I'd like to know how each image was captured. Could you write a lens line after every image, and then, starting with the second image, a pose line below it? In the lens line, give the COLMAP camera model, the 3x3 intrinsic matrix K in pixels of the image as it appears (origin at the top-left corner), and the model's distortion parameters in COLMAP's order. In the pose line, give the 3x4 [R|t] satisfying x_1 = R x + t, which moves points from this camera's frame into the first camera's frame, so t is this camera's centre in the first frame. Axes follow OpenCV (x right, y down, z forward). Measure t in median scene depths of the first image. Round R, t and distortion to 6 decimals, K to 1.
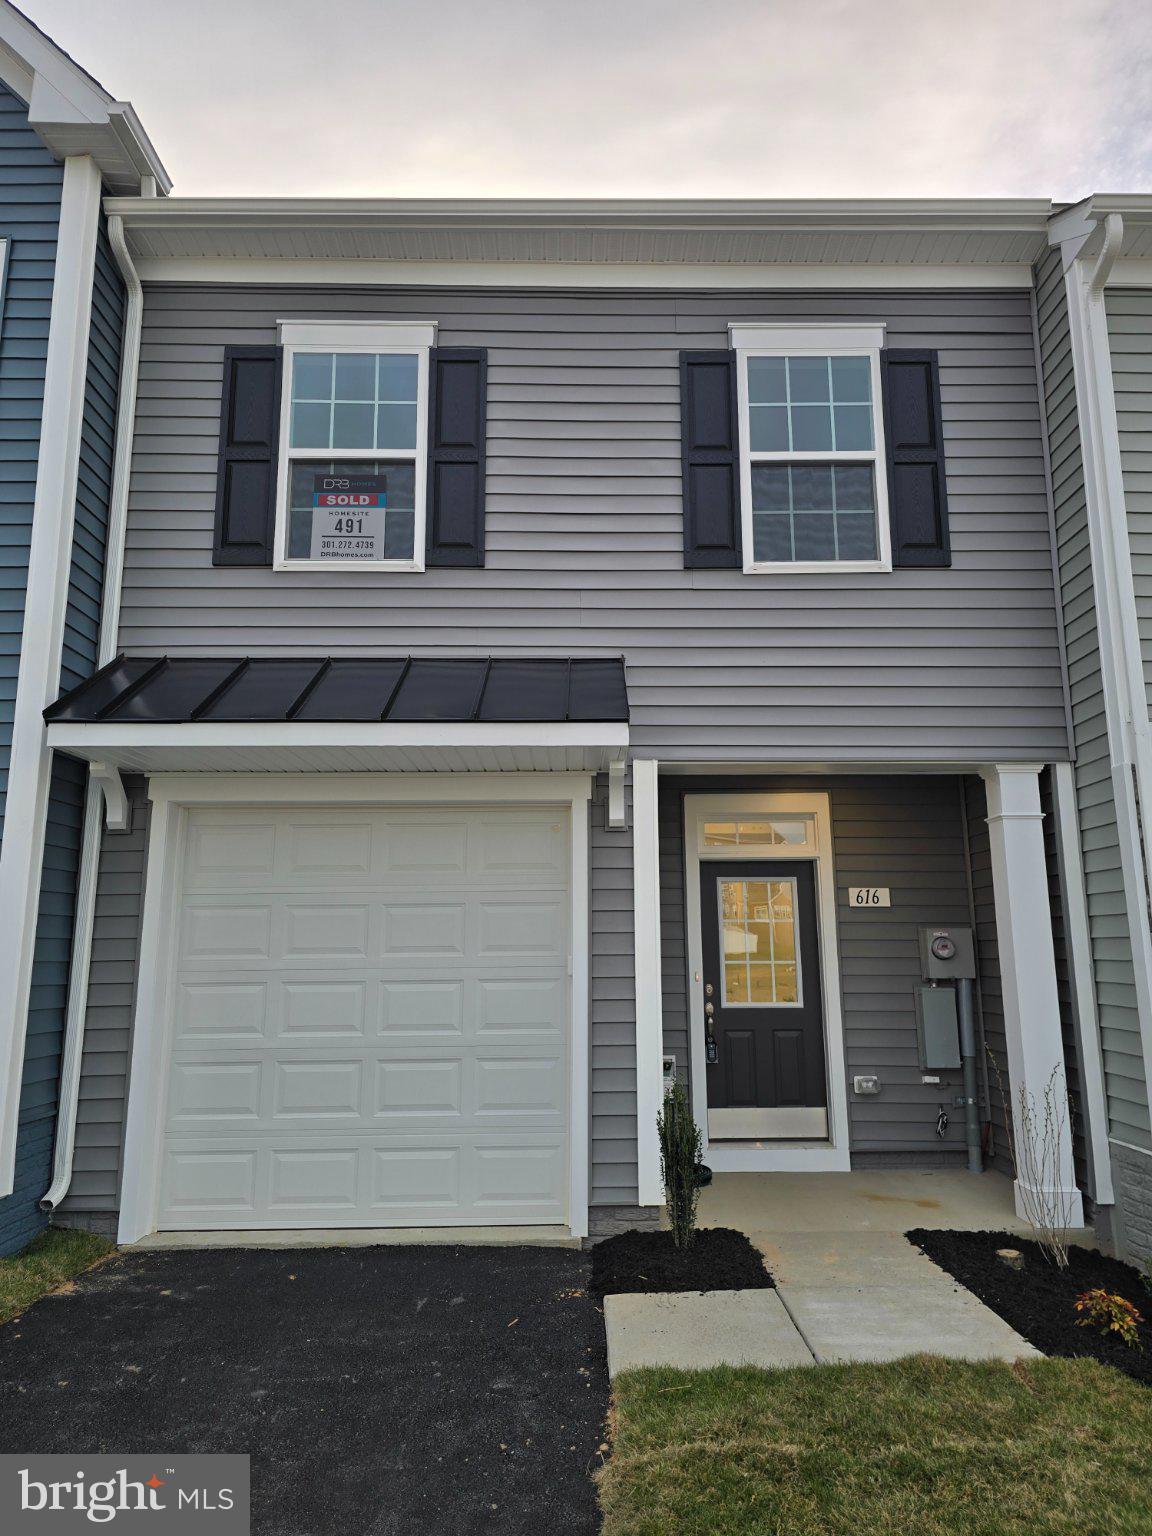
lens RADIAL K [[1030.3, 0, 590.1], [0, 1030.3, 762.1], [0, 0, 1]] dist [0.059673, -0.049770]
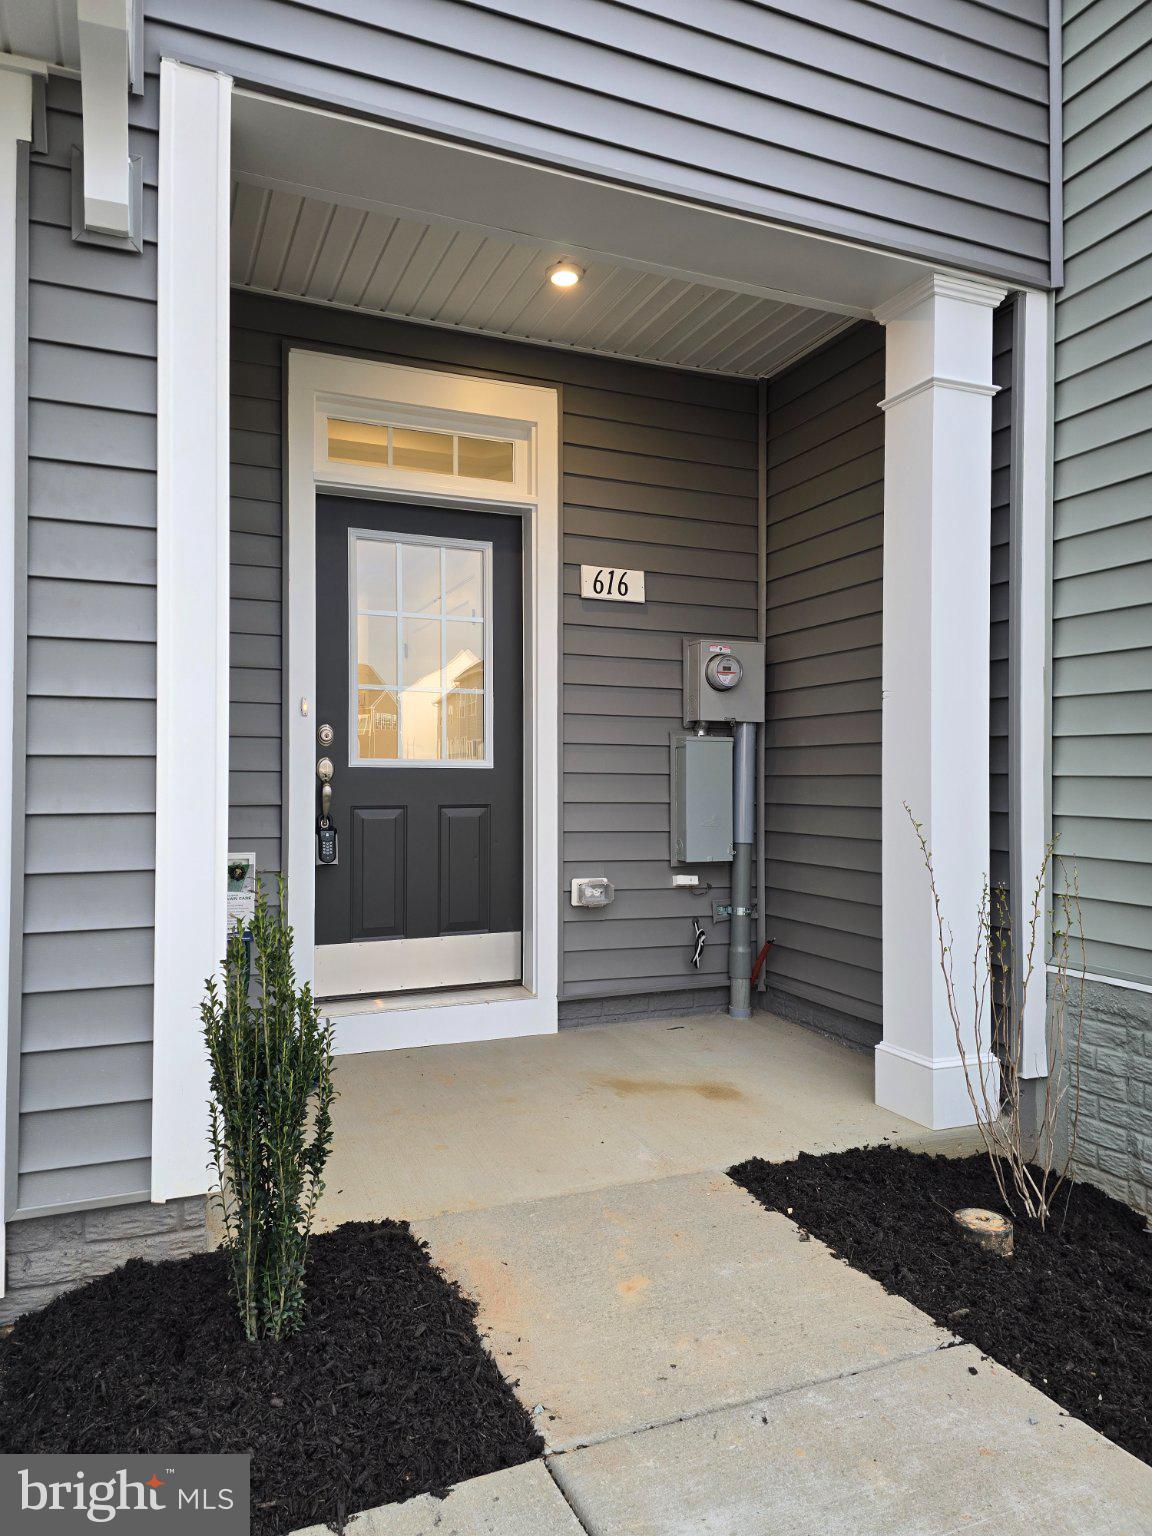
lens RADIAL K [[1030.3, 0, 579.6], [0, 1030.3, 775.8], [0, 0, 1]] dist [0.059673, -0.049770]
pose [[0.925793, 0.012298, 0.377832, 0.035811], [-0.080685, 0.982869, 0.165709, 0.147783], [-0.369321, -0.183897, 0.910925, 0.477646]]
